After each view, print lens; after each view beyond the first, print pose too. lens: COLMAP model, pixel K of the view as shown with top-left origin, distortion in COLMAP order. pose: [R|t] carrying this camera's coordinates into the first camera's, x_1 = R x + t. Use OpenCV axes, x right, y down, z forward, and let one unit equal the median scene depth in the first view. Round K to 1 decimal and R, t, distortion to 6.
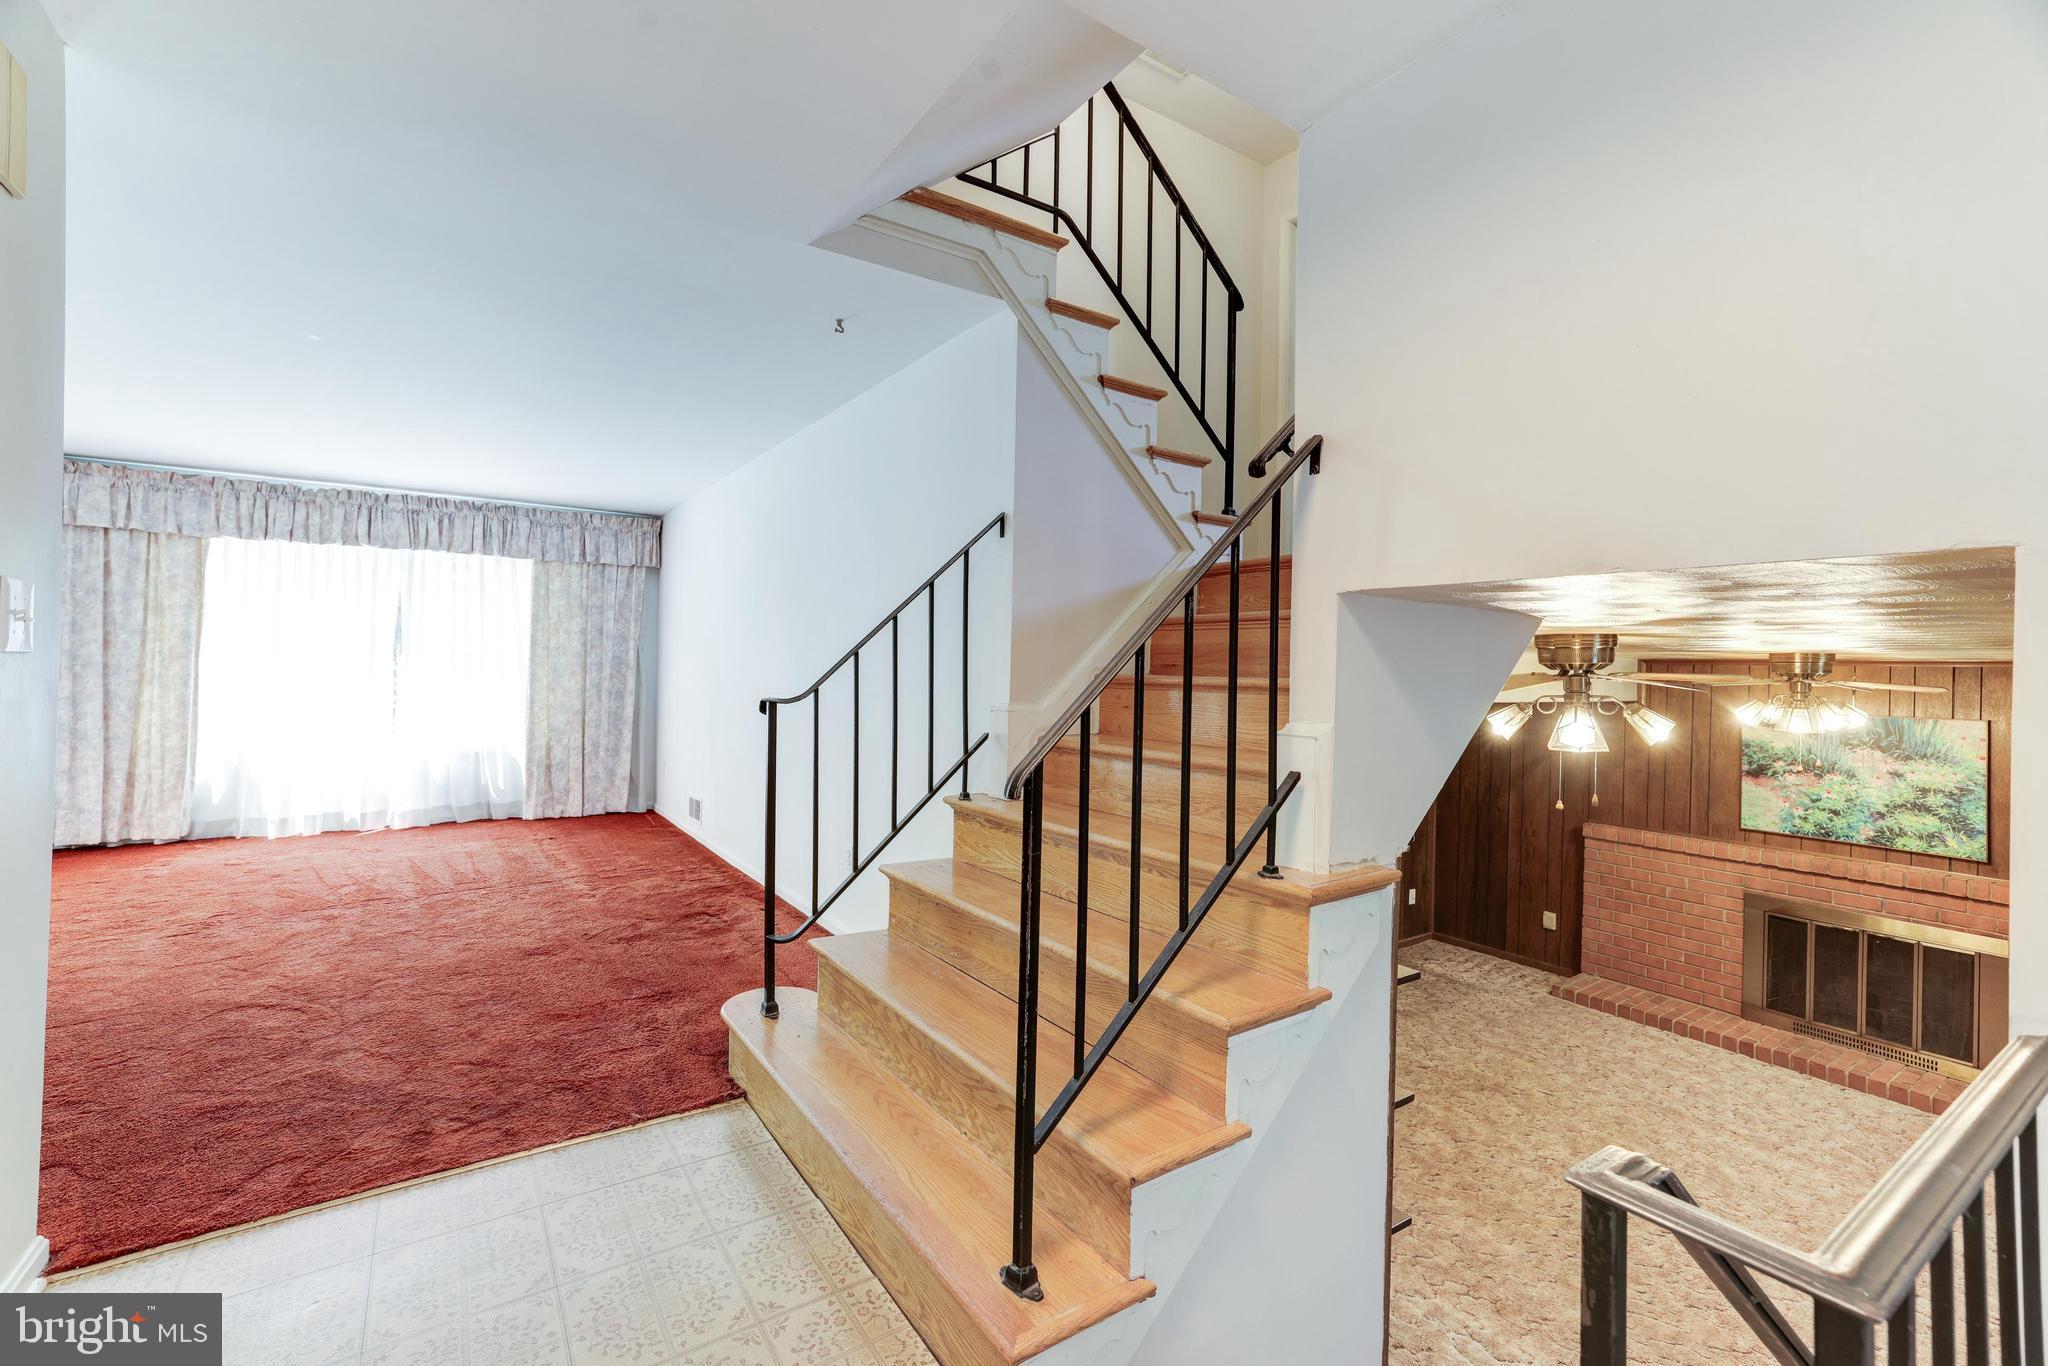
lens RADIAL K [[888.5, 0, 1010.8], [0, 888.5, 668.3], [0, 0, 1]] dist [-0.008831, 0.005971]
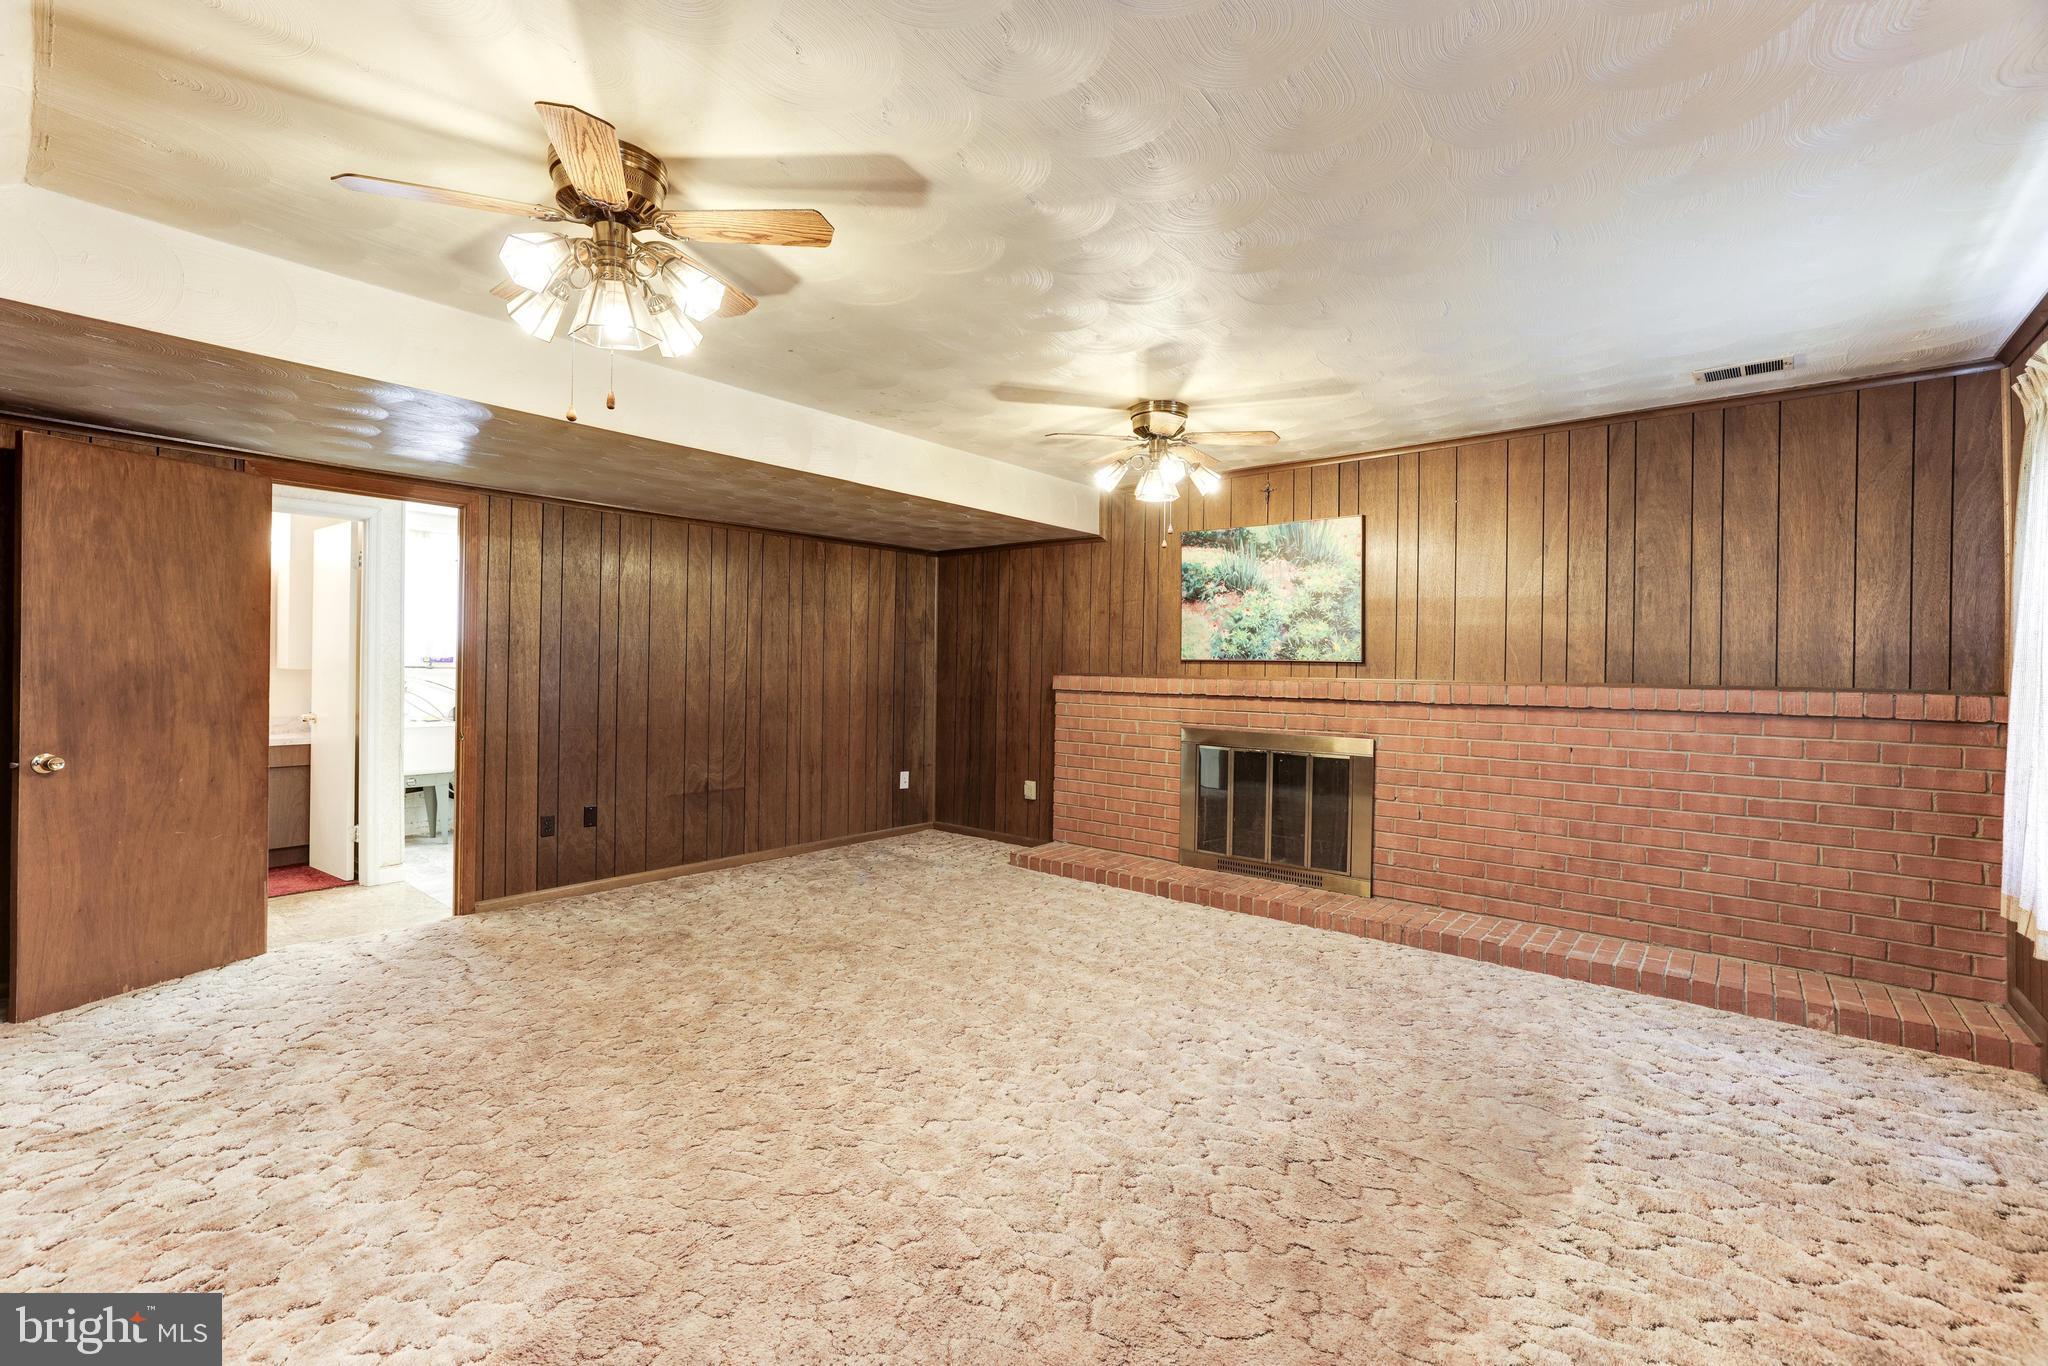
lens RADIAL K [[888.5, 0, 1032.0], [0, 888.5, 669.9], [0, 0, 1]] dist [-0.008831, 0.005971]
pose [[0.956878, -0.000965, 0.290489, 0.432776], [0.001386, 0.999998, -0.001246, 0.203649], [-0.290488, 0.001595, 0.956877, 0.169712]]
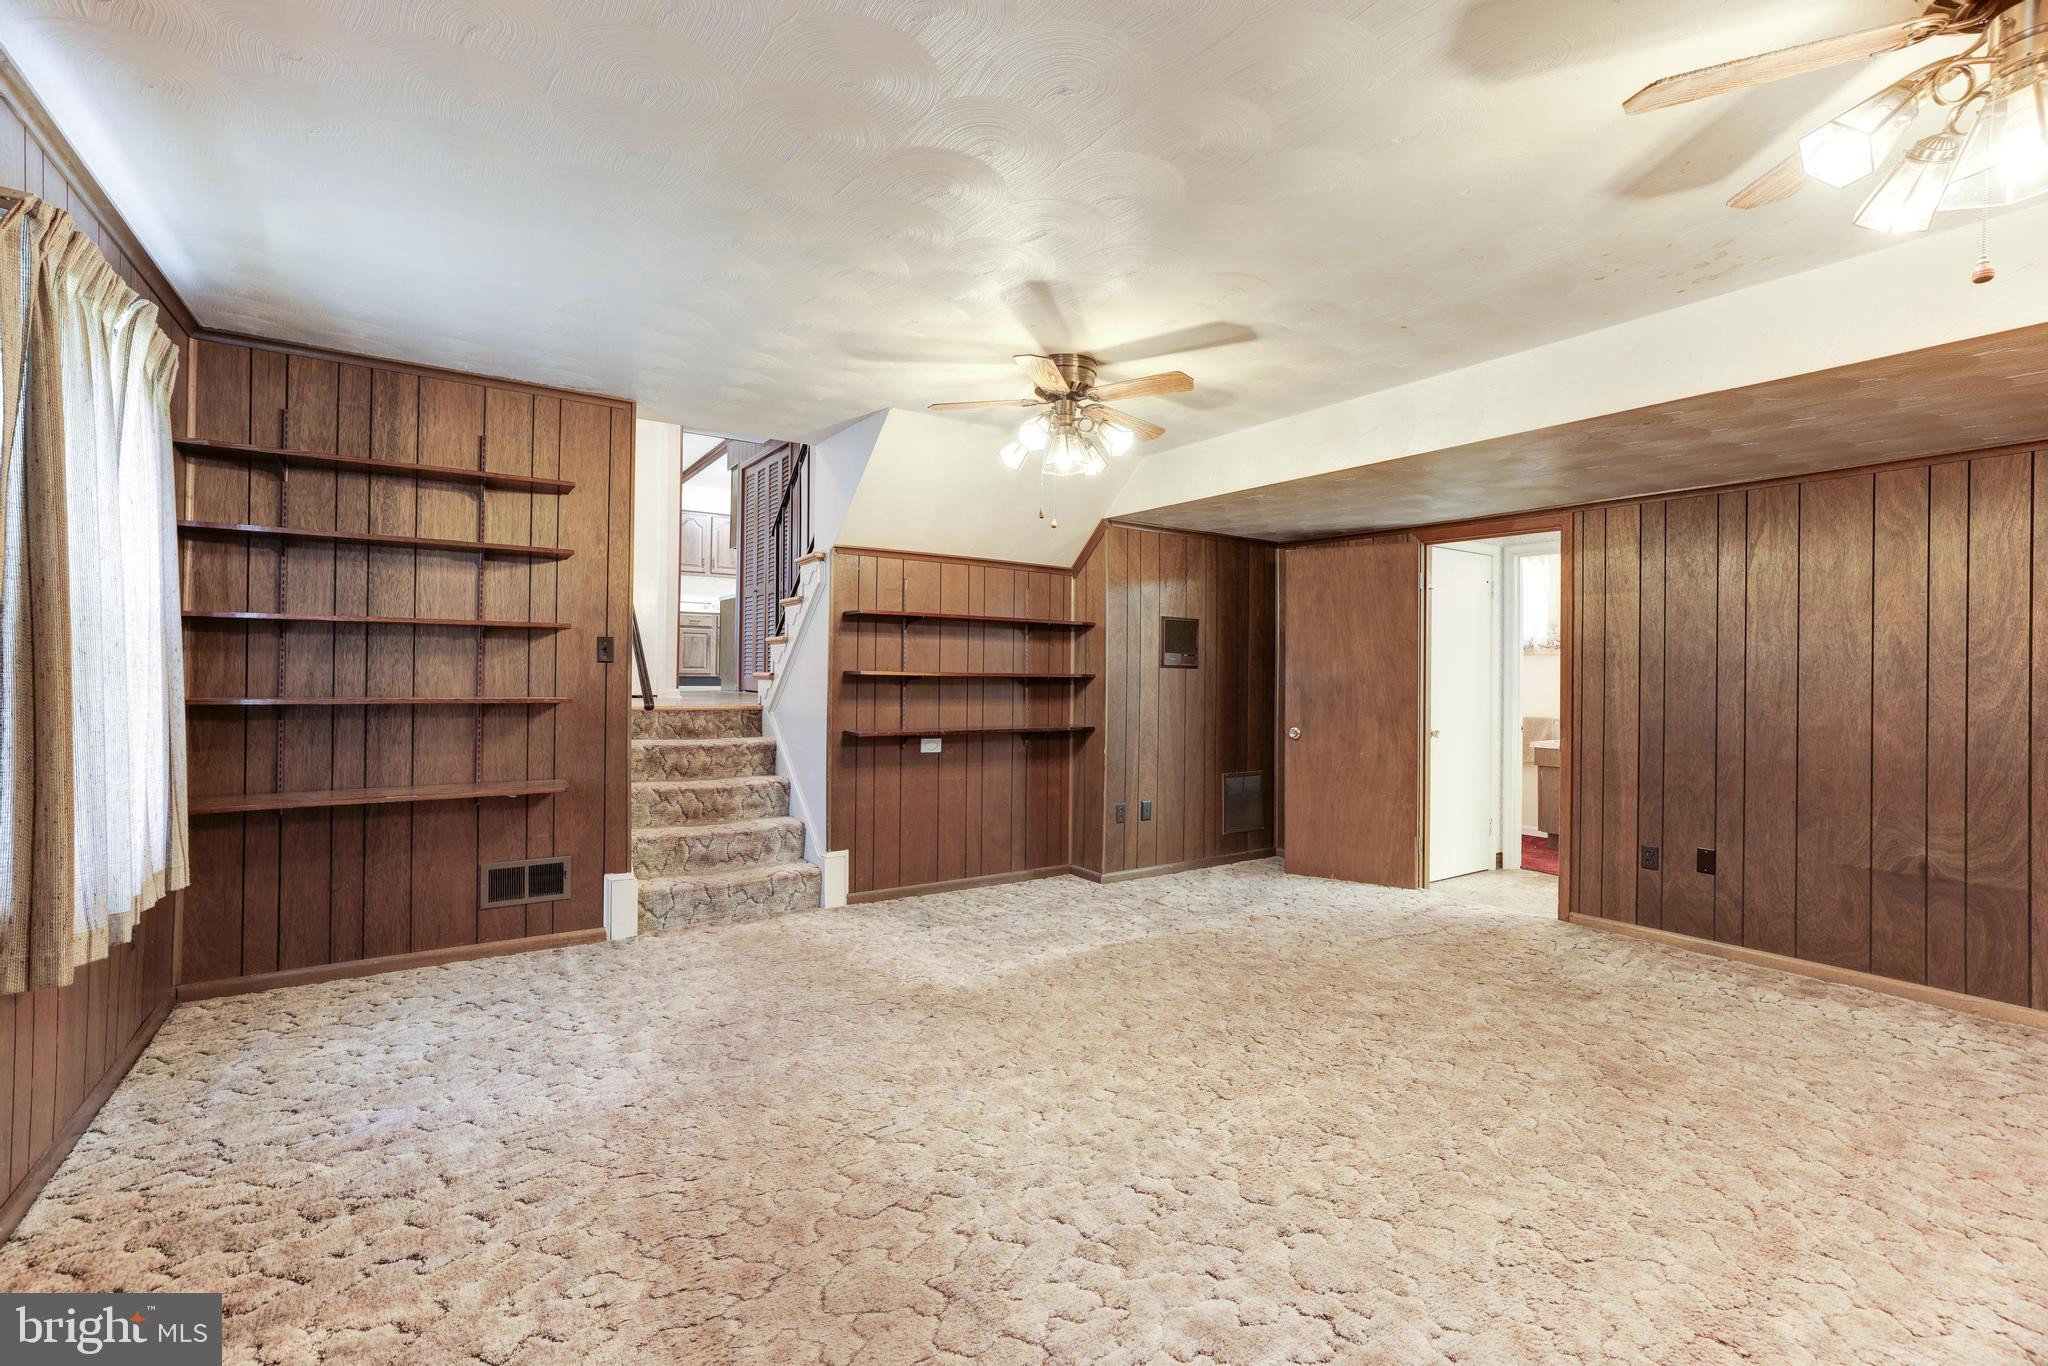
lens RADIAL K [[888.5, 0, 1005.9], [0, 888.5, 672.4], [0, 0, 1]] dist [-0.008831, 0.005971]
pose [[0.007867, -0.012067, -0.999896, 0.990792], [-0.018760, 0.999749, -0.012213, 0.210787], [0.999793, 0.018854, 0.007638, 0.544824]]
